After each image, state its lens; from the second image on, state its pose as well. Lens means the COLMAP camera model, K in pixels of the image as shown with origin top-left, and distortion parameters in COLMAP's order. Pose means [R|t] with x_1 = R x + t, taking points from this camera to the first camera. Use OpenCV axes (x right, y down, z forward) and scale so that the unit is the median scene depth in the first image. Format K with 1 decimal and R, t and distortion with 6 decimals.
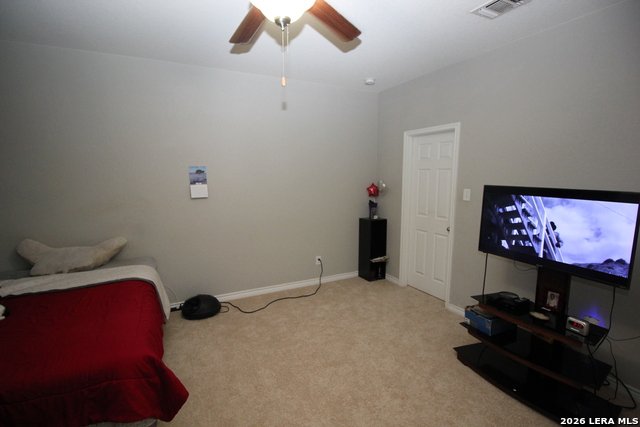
lens RADIAL K [[298.5, 0, 317.4], [0, 298.5, 212.9], [0, 0, 1]] dist [-0.004172, -0.006991]
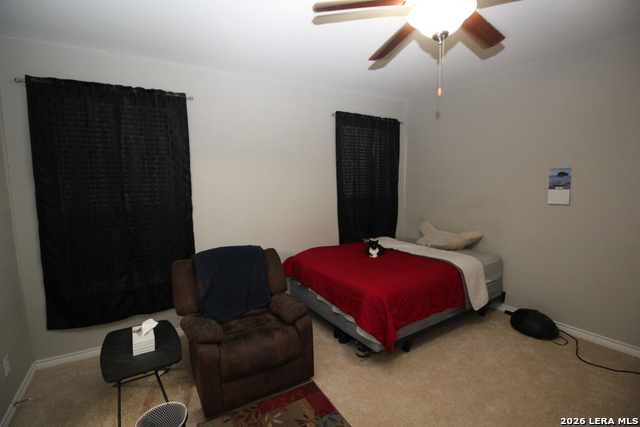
lens RADIAL K [[298.5, 0, 316.1], [0, 298.5, 212.2], [0, 0, 1]] dist [-0.004172, -0.006991]
pose [[0.090808, 0.104718, -0.990347, 0.409481], [-0.113813, 0.989032, 0.094143, -0.030058], [0.989343, 0.104165, 0.101730, 0.220322]]
